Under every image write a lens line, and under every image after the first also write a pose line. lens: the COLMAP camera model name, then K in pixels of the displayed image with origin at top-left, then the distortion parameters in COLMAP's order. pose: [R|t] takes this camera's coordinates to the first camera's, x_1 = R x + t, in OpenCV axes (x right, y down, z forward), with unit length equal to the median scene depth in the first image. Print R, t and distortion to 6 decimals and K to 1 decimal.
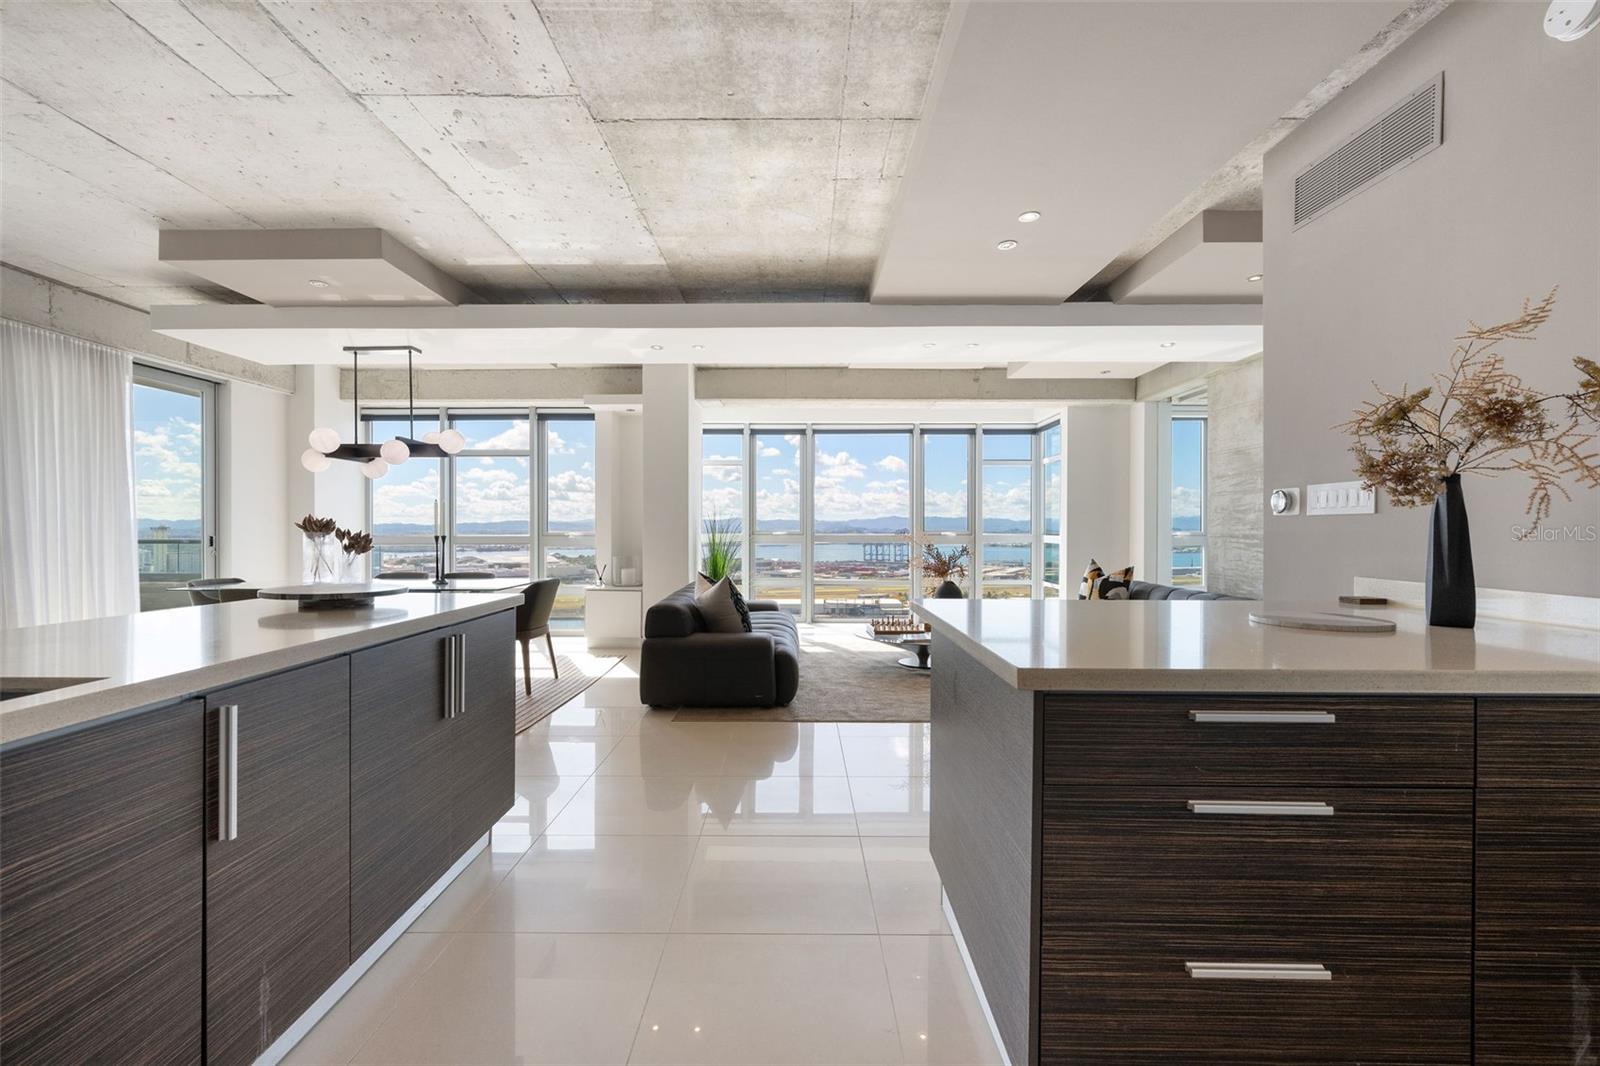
lens RADIAL K [[654.9, 0, 797.2], [0, 654.9, 533.7], [0, 0, 1]] dist [0.001012, 0.000366]
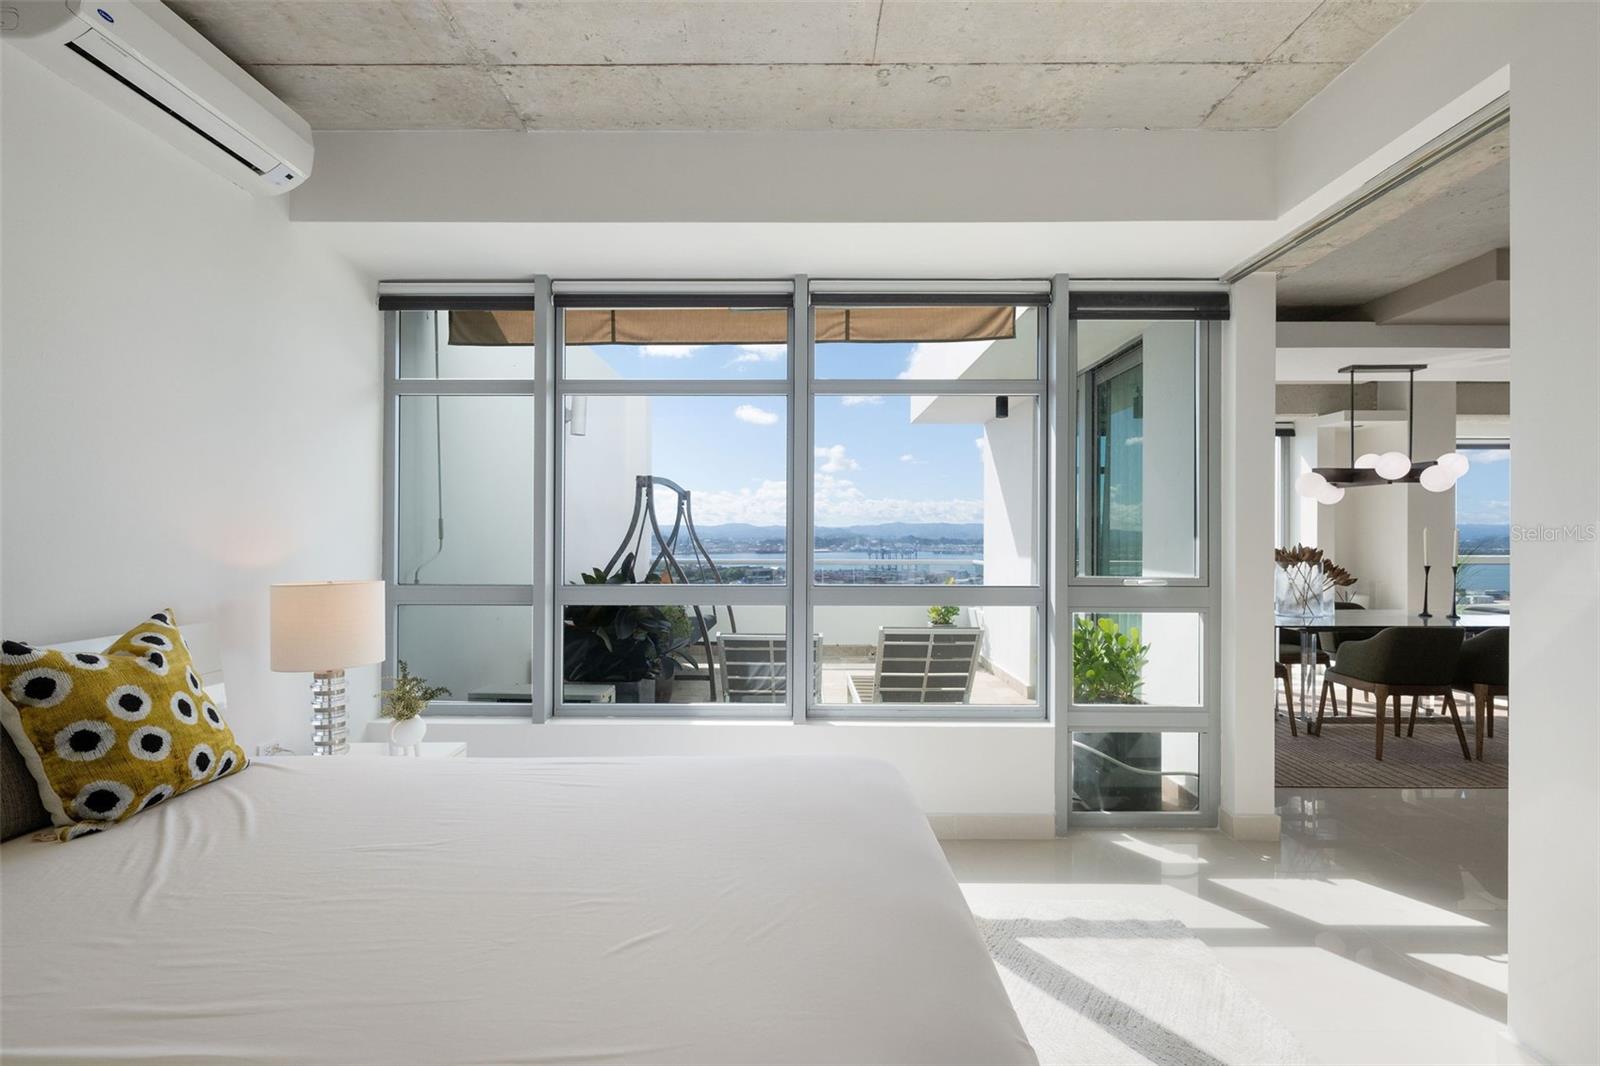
lens RADIAL K [[703.2, 0, 795.8], [0, 703.2, 534.2], [0, 0, 1]] dist [-0.000126, 0.000015]
pose [[0.999992, 0.003005, 0.002758, -1.172838], [-0.002979, 0.999953, -0.009228, -0.024463], [-0.002786, 0.009220, 0.999954, -0.000816]]
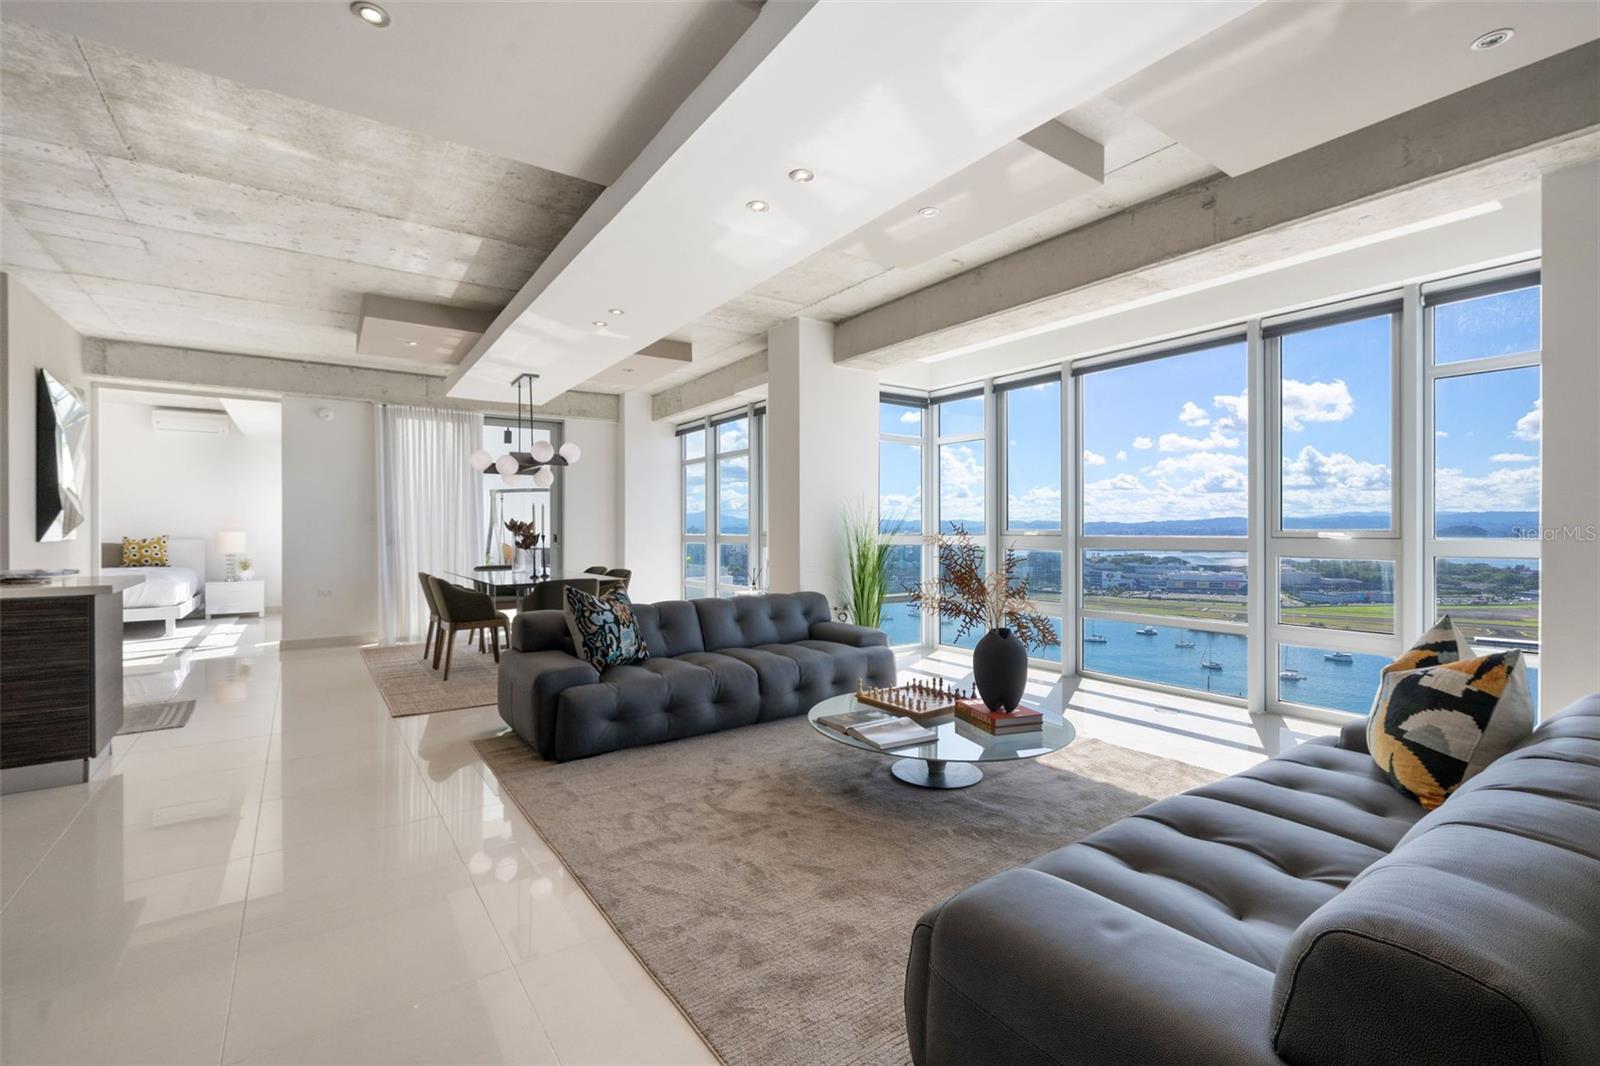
lens RADIAL K [[698.5, 0, 800.0], [0, 698.5, 533.0], [0, 0, 1]] dist [-0.000513, 0.000224]
pose [[0.581808, 0.002985, -0.813321, 0.560998], [-0.001082, 0.999995, 0.002896, -0.004213], [0.813325, -0.000805, 0.581808, 0.529931]]
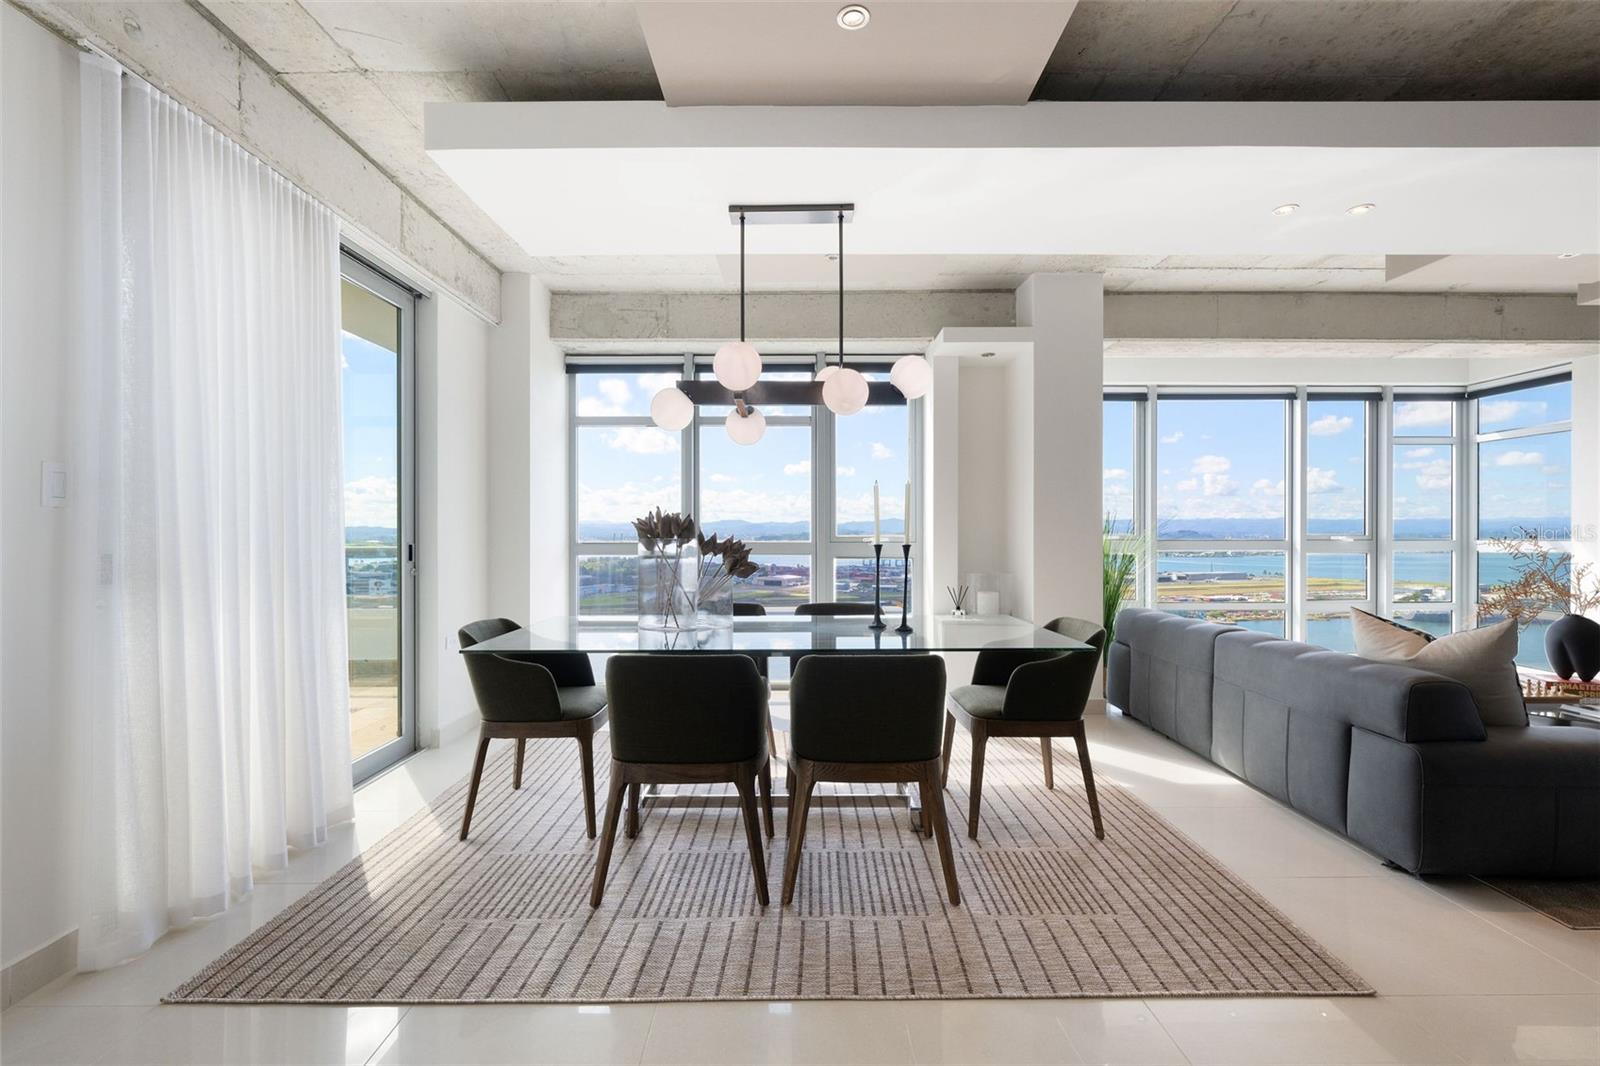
lens RADIAL K [[696.6, 0, 800.8], [0, 696.6, 537.2], [0, 0, 1]] dist [-0.002336, -0.000013]
pose [[0.999942, -0.000716, 0.010792, -0.502614], [0.000712, 1.000000, 0.000312, -0.002823], [-0.010792, -0.000305, 0.999942, 0.322754]]
